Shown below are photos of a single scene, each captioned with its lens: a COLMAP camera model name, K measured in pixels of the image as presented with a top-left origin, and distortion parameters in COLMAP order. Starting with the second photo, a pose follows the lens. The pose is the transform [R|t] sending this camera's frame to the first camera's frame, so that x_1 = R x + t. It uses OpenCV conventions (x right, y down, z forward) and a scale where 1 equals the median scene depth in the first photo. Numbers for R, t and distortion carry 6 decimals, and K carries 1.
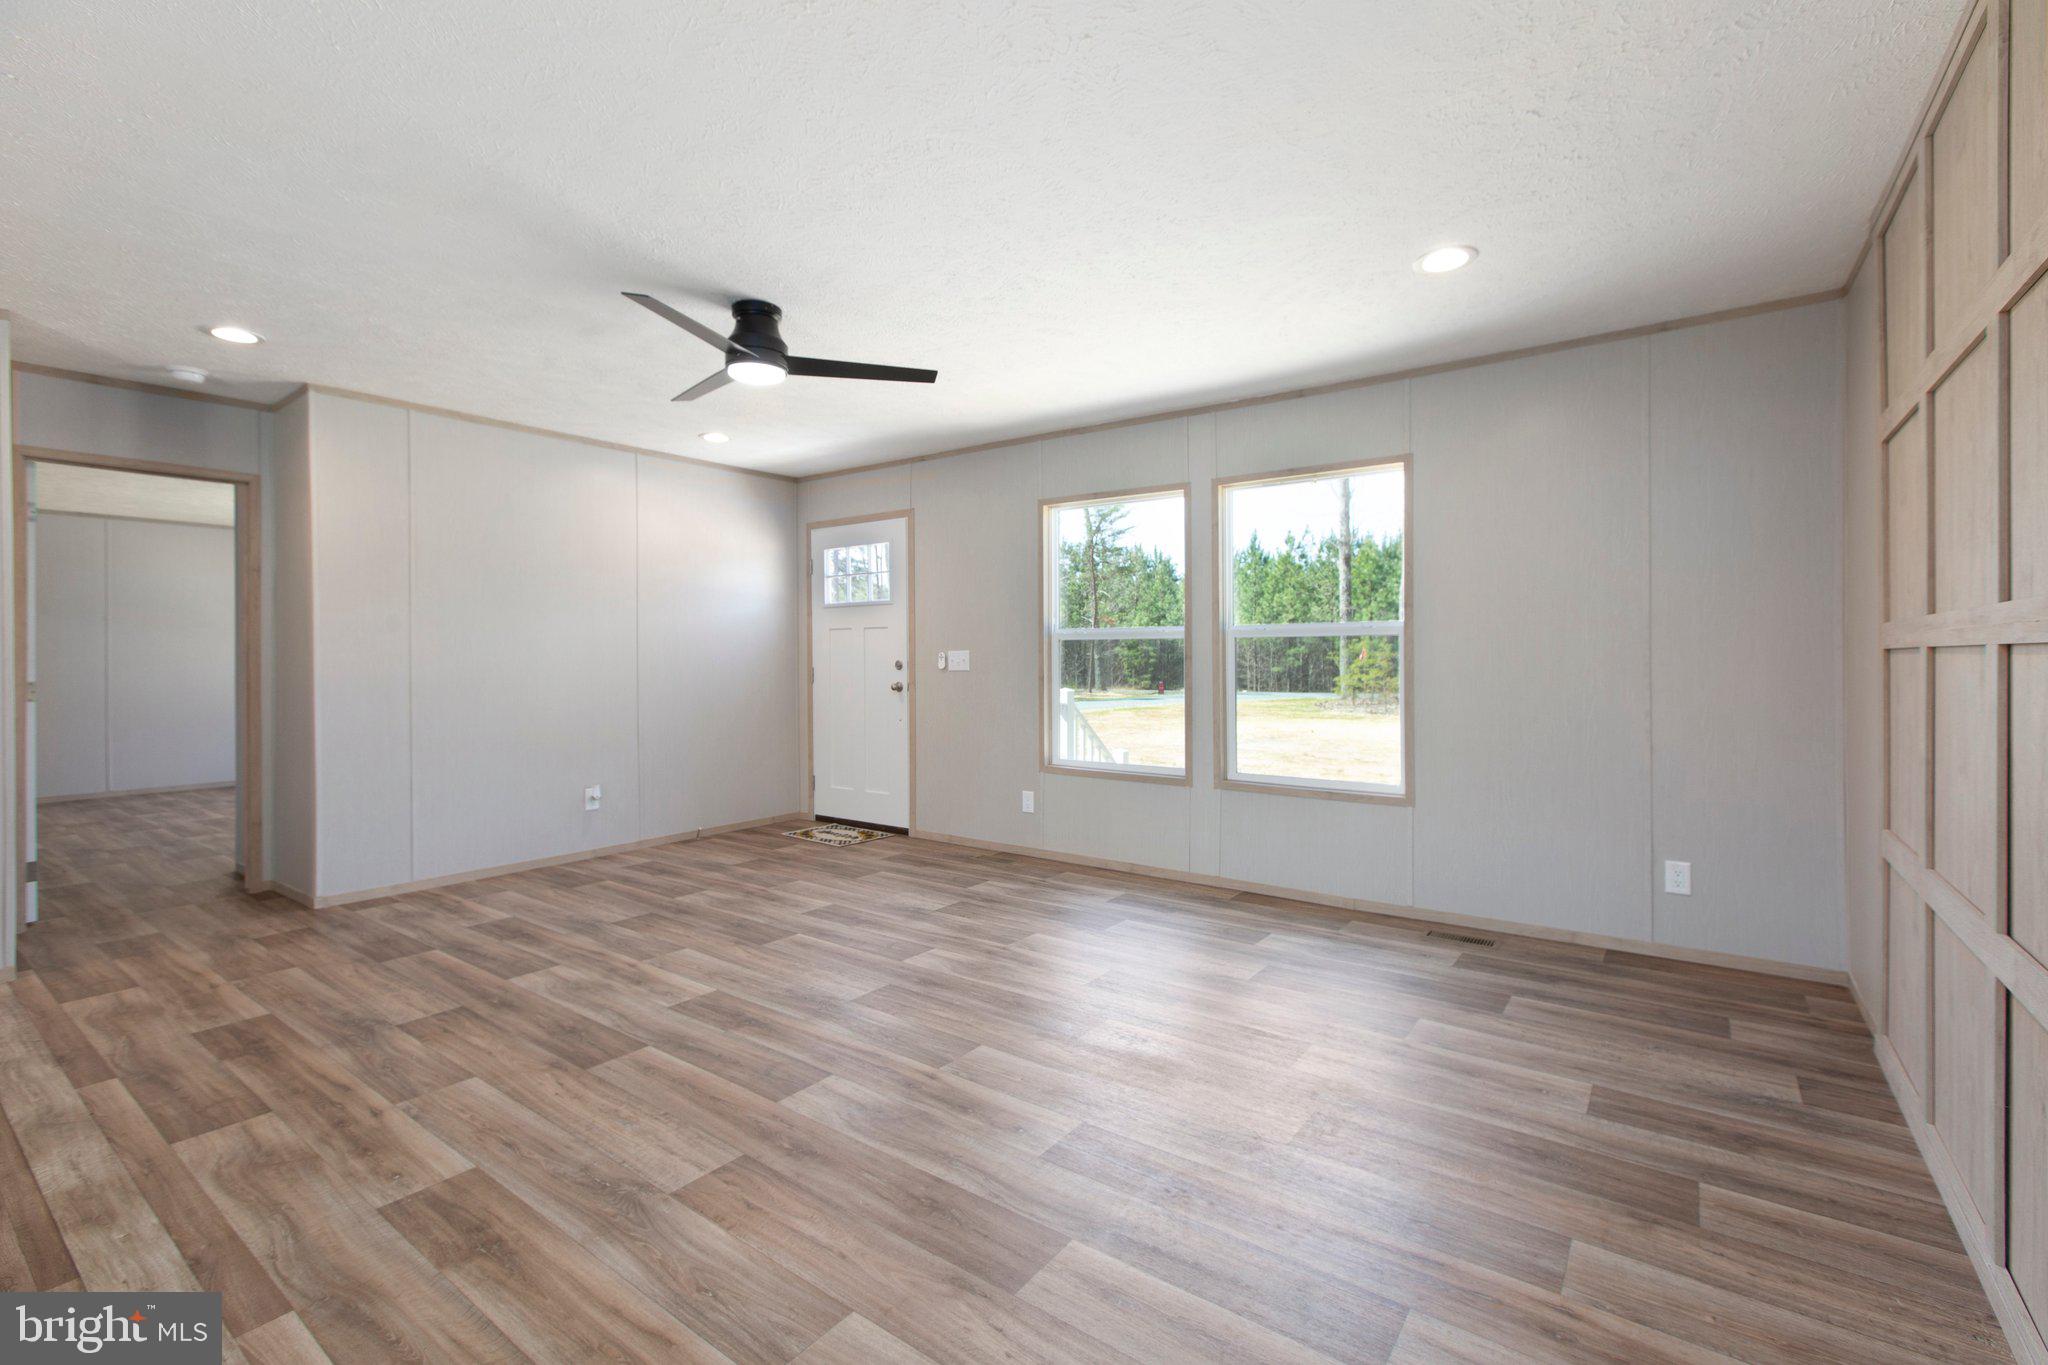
lens RADIAL K [[907.9, 0, 1016.2], [0, 907.9, 659.4], [0, 0, 1]] dist [0.001189, -0.000313]
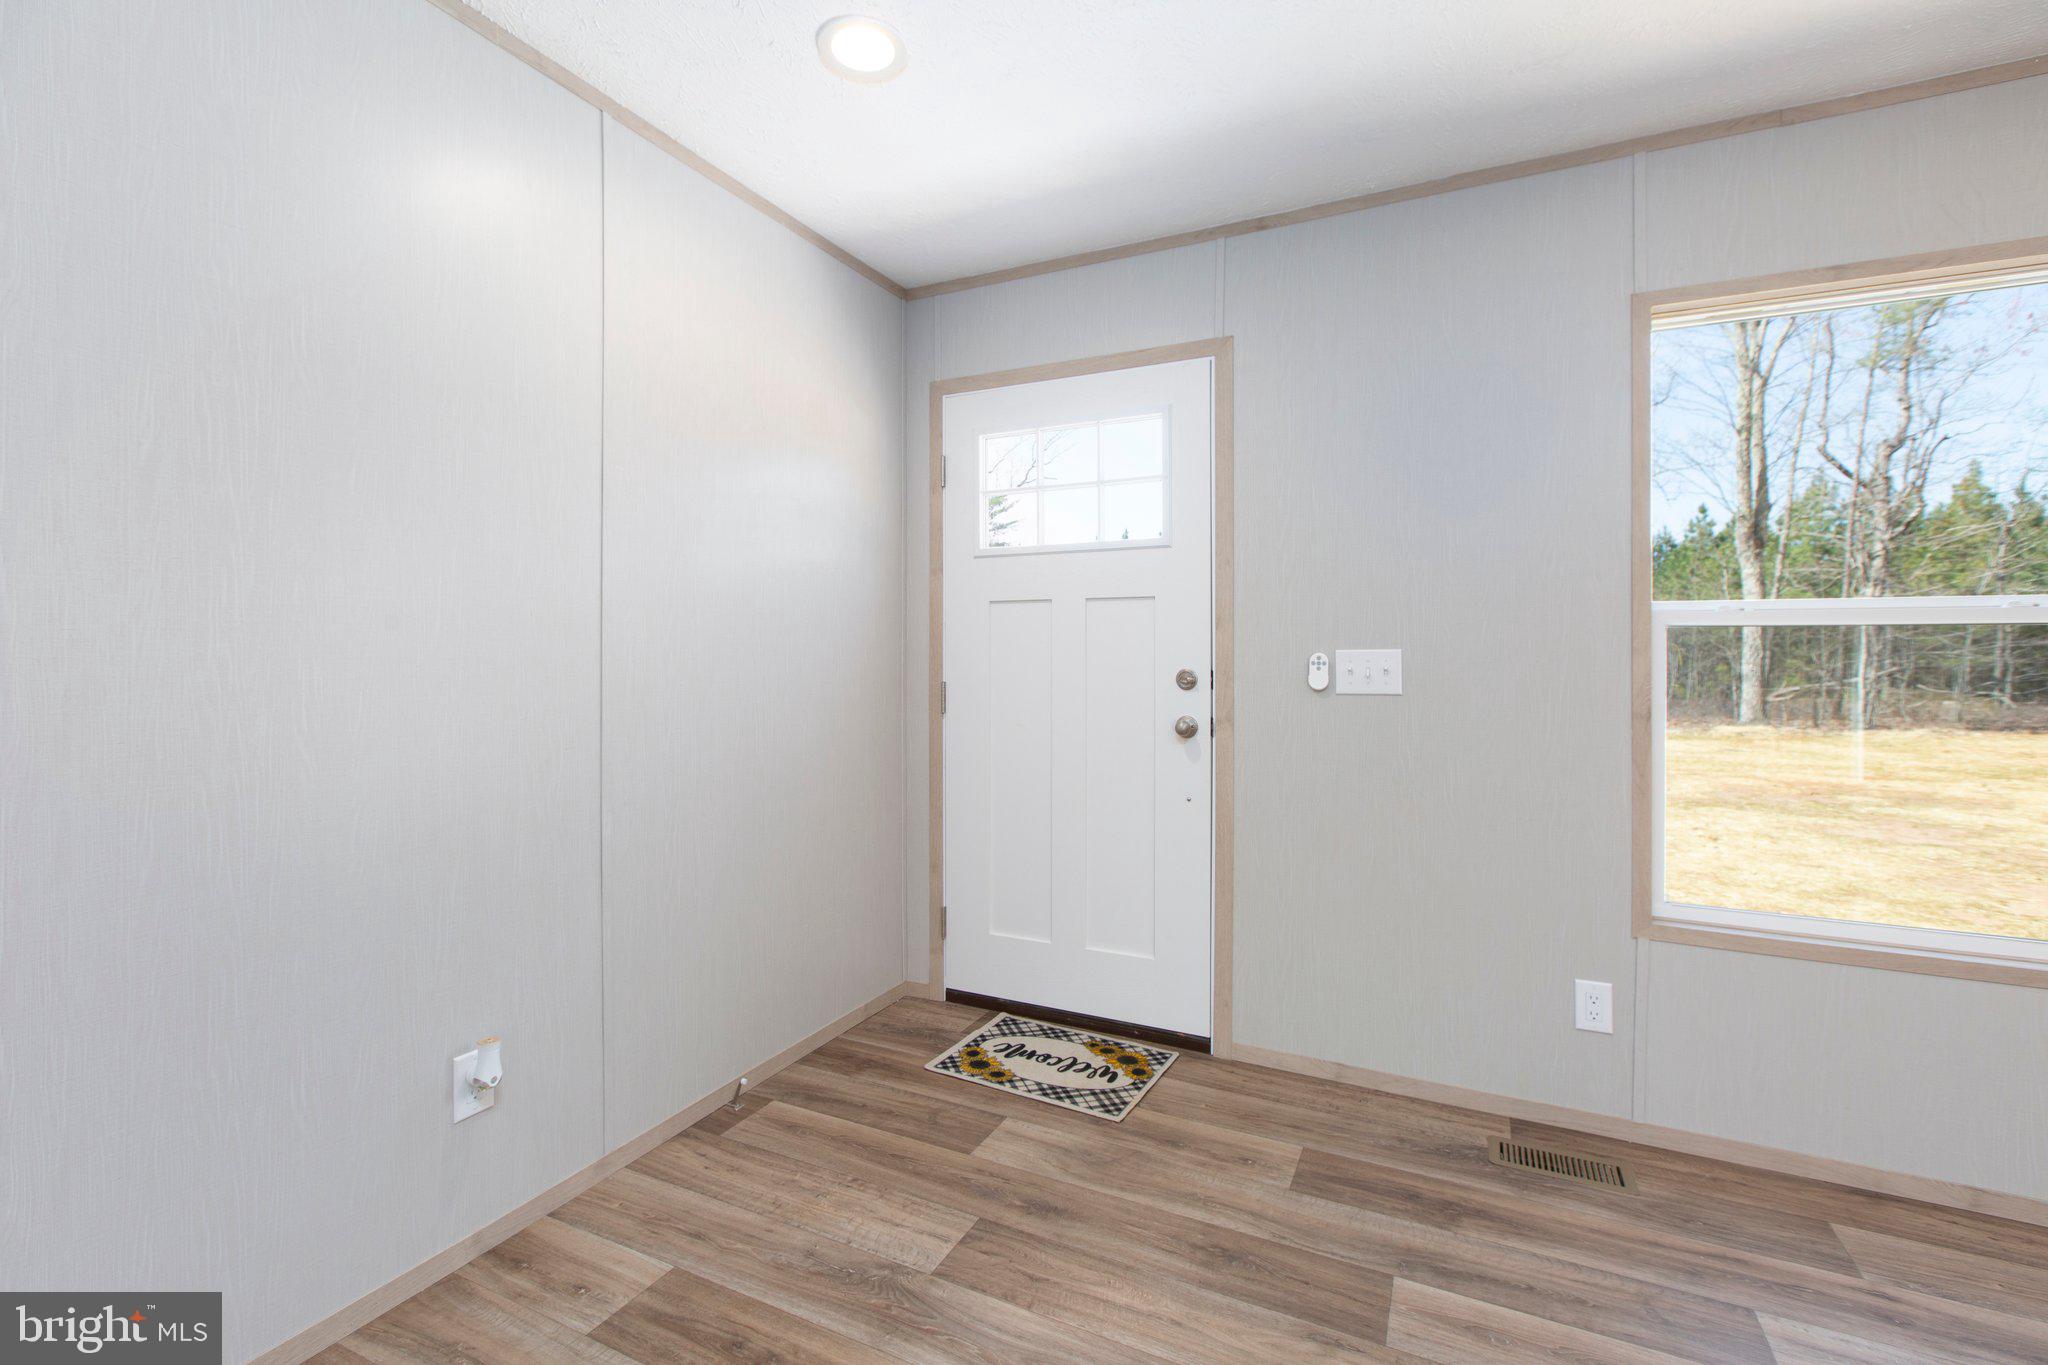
lens RADIAL K [[907.9, 0, 1016.2], [0, 907.9, 659.4], [0, 0, 1]] dist [0.001189, -0.000313]
pose [[0.985029, 0.001893, 0.172377, -0.732980], [-0.001819, 0.999998, -0.000589, -0.008797], [-0.172378, 0.000266, 0.985031, 1.418058]]
